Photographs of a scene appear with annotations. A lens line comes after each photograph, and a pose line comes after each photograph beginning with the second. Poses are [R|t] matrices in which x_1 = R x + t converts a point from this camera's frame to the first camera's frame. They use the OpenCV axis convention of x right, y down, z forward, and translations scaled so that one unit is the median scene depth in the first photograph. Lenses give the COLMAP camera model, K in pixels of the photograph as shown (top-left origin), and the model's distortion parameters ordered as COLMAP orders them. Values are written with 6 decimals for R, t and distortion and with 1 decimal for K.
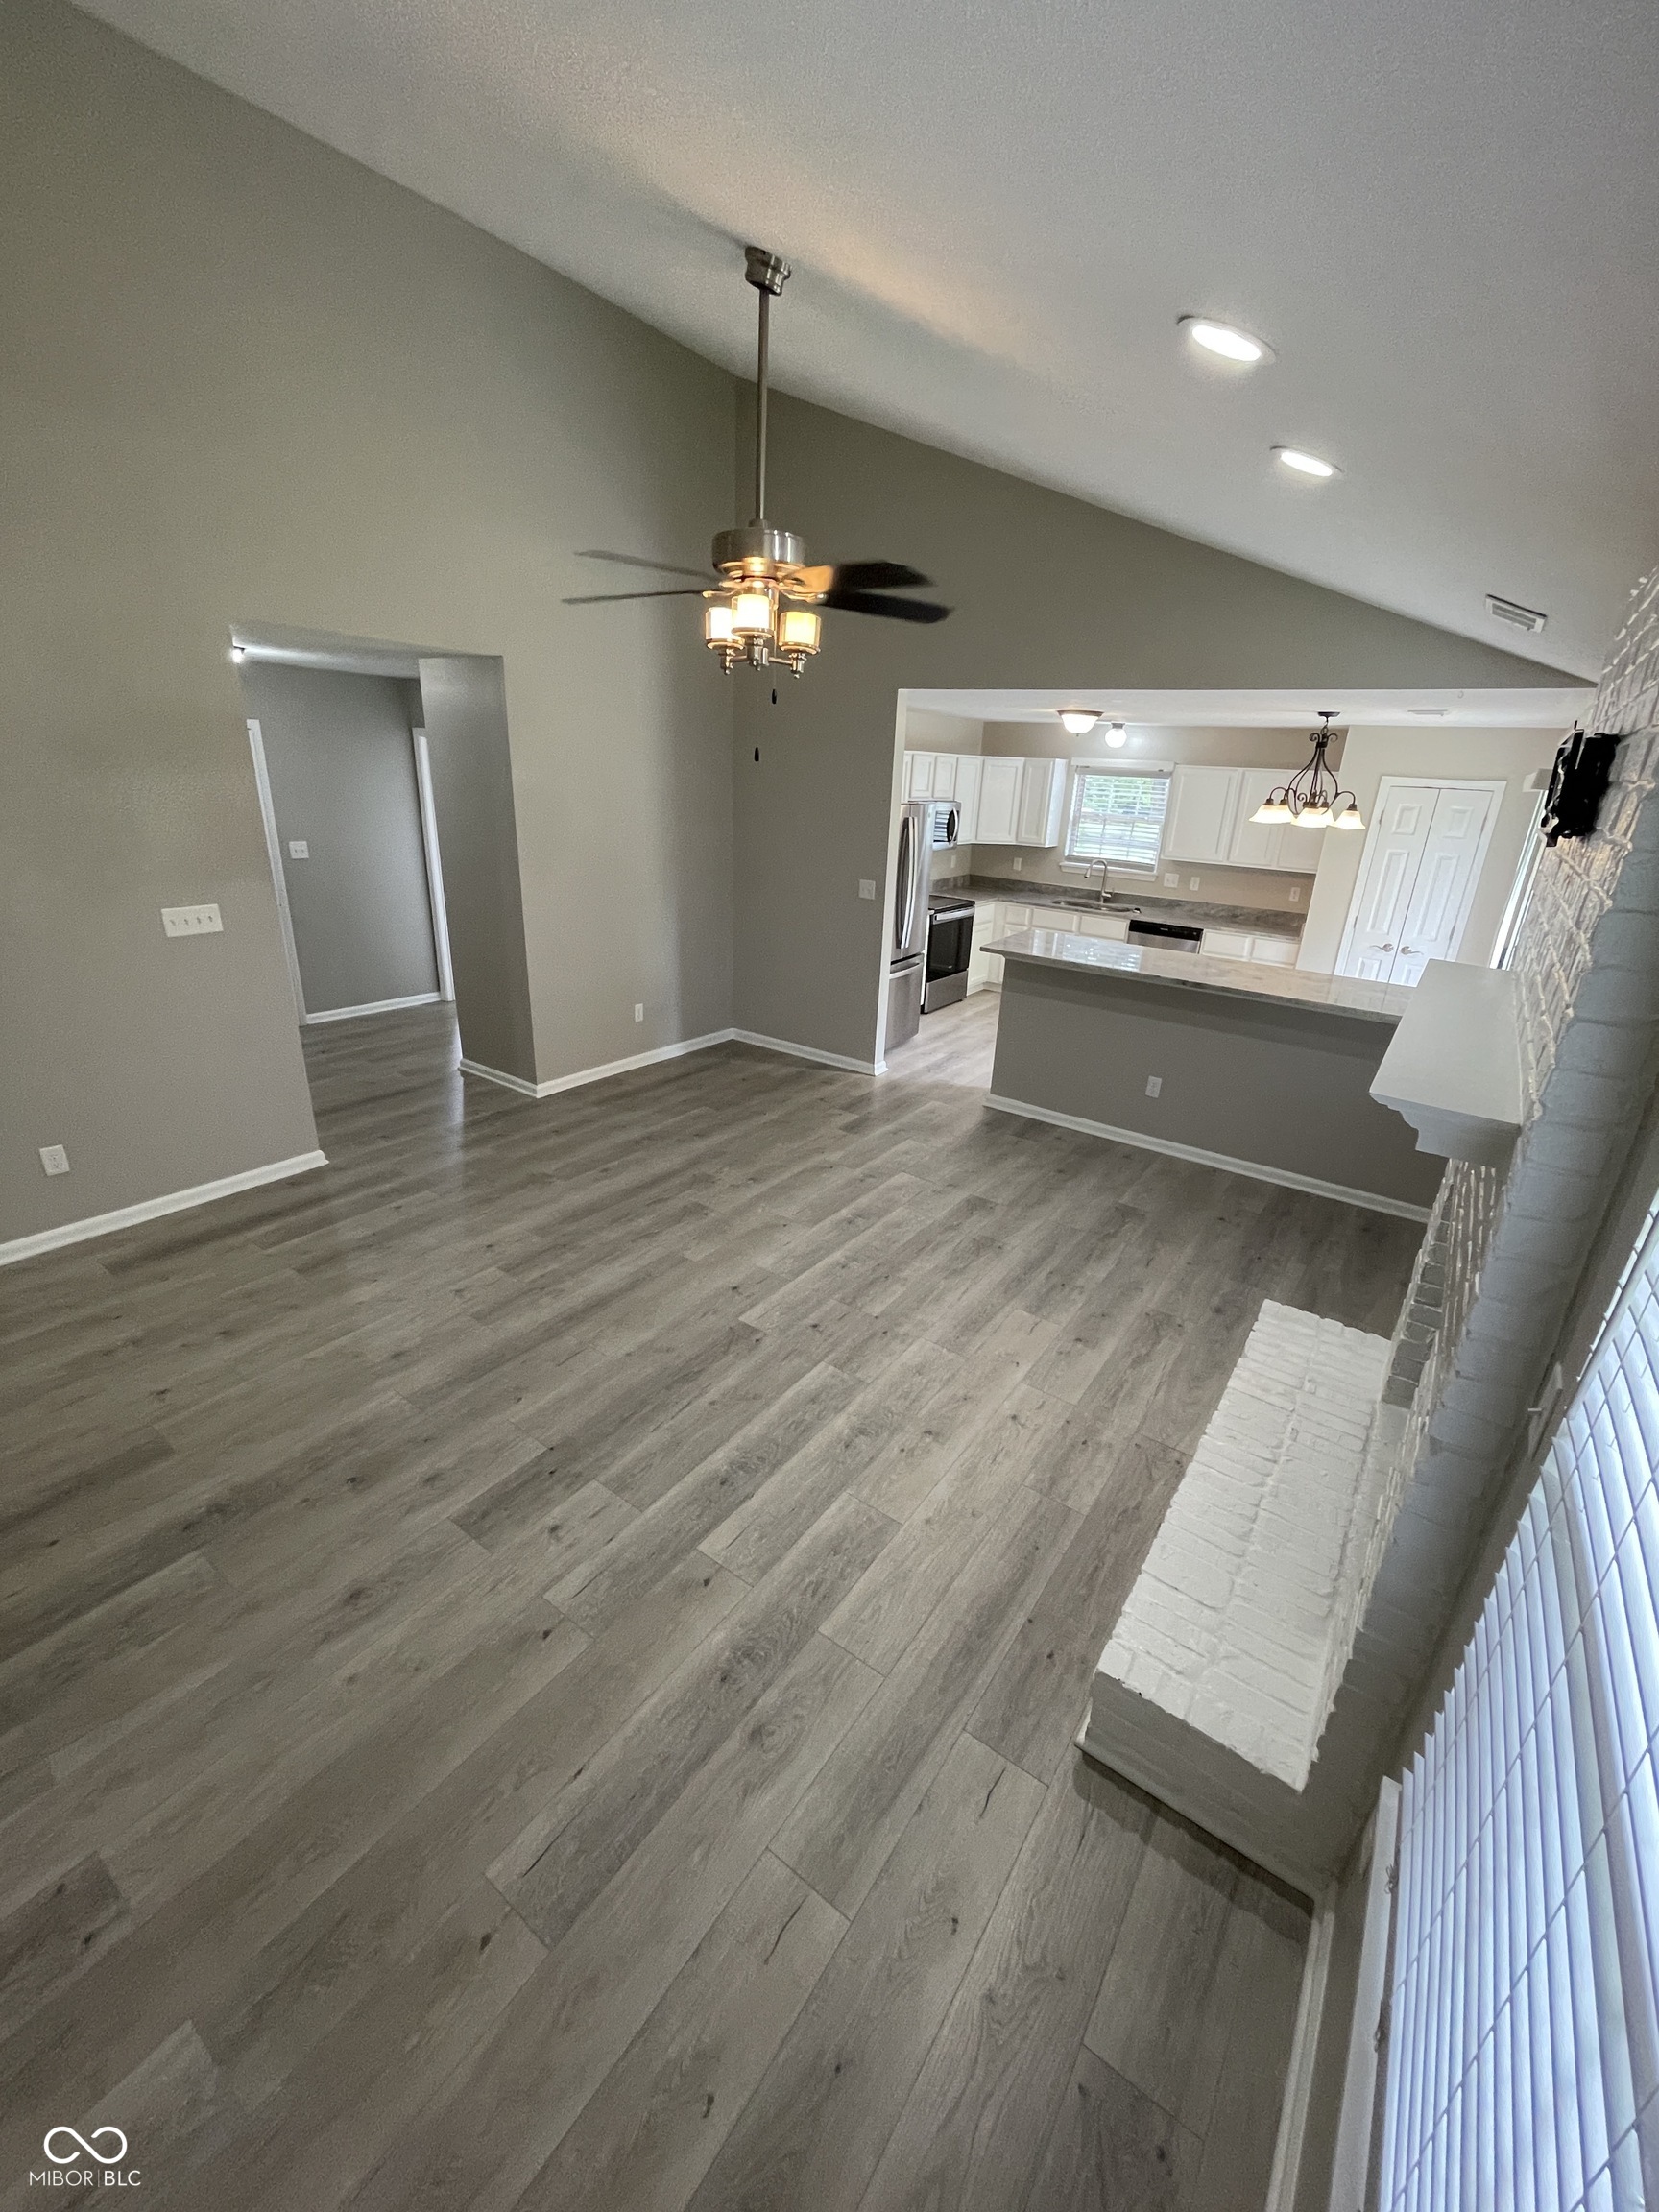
lens RADIAL K [[889.4, 0, 842.7], [0, 889.4, 1104.7], [0, 0, 1]] dist [0.000246, -0.000086]
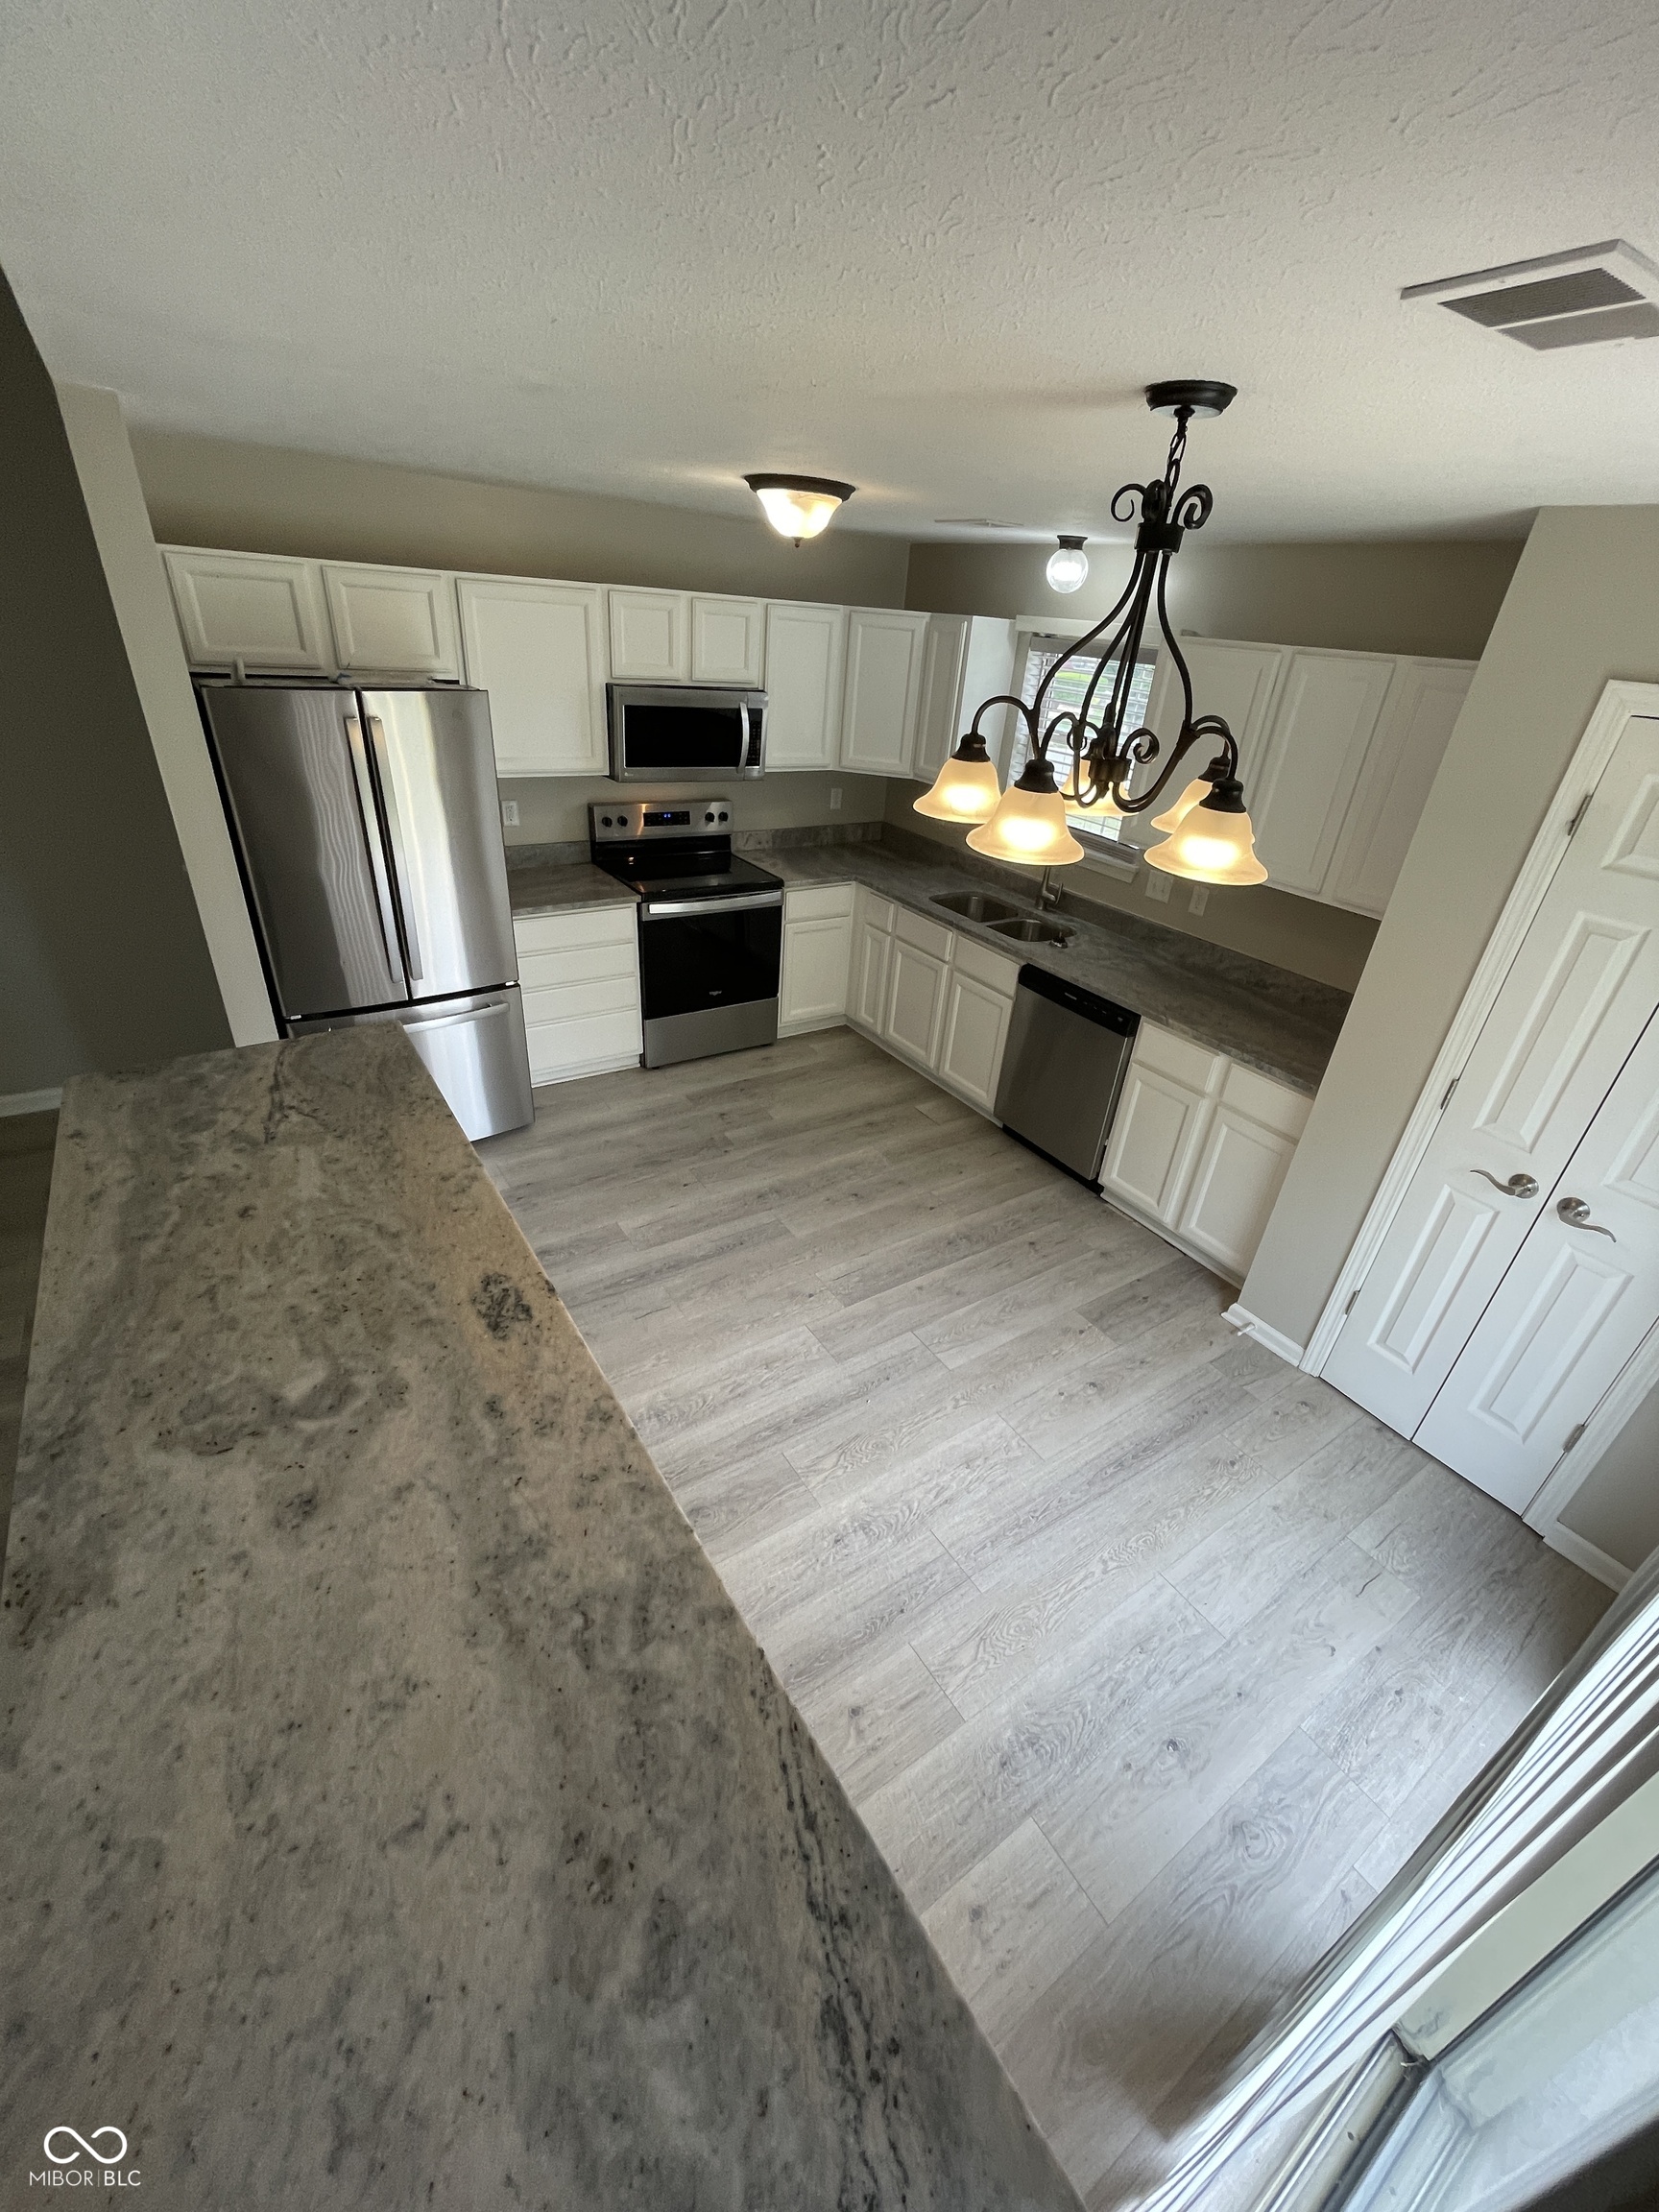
lens RADIAL K [[889.4, 0, 842.7], [0, 889.4, 1104.7], [0, 0, 1]] dist [0.000246, -0.000086]
pose [[0.935161, 0.192350, -0.297449, 0.392329], [-0.157737, 0.977998, 0.136523, -0.182976], [0.317165, -0.080753, 0.944926, 0.497858]]
